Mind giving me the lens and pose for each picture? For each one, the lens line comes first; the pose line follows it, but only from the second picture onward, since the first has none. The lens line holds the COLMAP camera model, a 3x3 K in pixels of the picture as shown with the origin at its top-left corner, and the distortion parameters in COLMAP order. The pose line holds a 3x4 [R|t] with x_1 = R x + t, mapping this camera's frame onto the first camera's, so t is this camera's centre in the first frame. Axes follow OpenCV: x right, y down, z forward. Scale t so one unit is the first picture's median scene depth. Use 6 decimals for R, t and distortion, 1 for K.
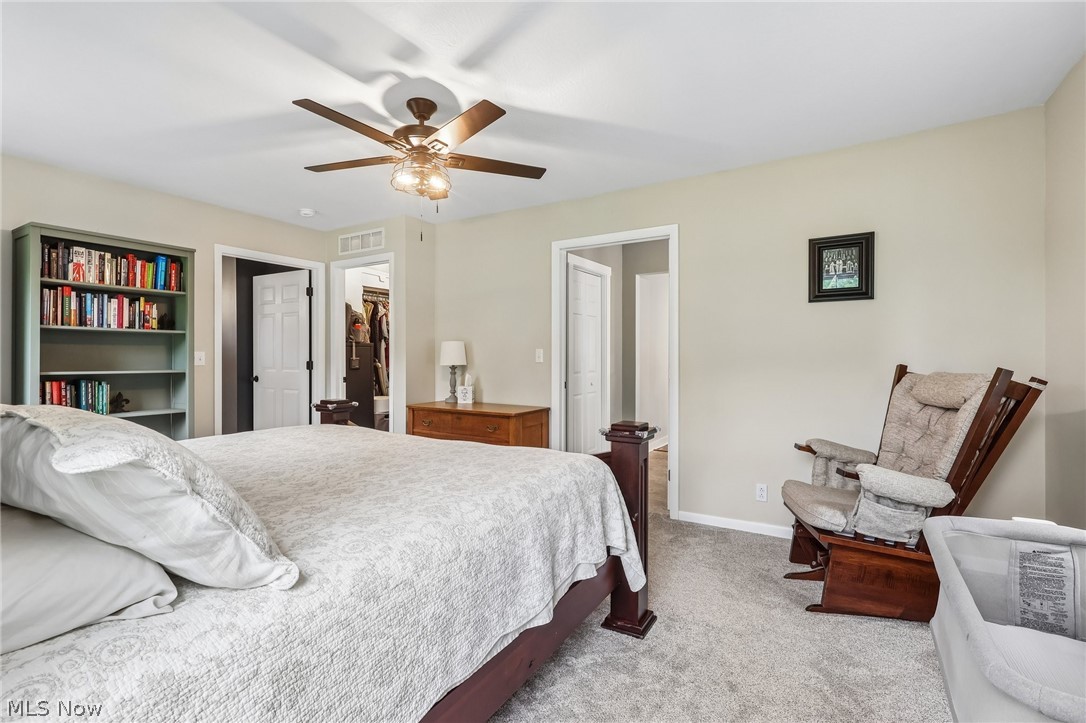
lens RADIAL K [[513.6, 0, 535.8], [0, 513.6, 360.4], [0, 0, 1]] dist [0.005374, -0.000221]
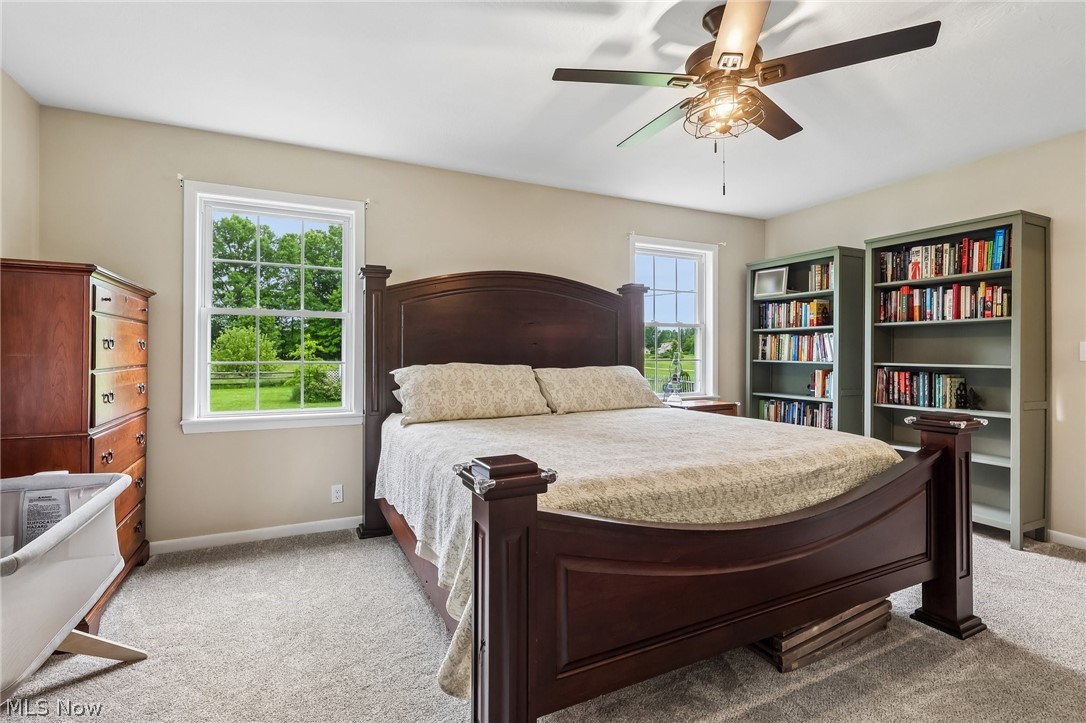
lens RADIAL K [[513.6, 0, 537.2], [0, 513.6, 352.5], [0, 0, 1]] dist [0.005374, -0.000221]
pose [[-0.534422, 0.005991, -0.845197, 0.418126], [0.002477, 0.999982, 0.005521, -0.008643], [0.845214, 0.000857, -0.534427, 0.872004]]
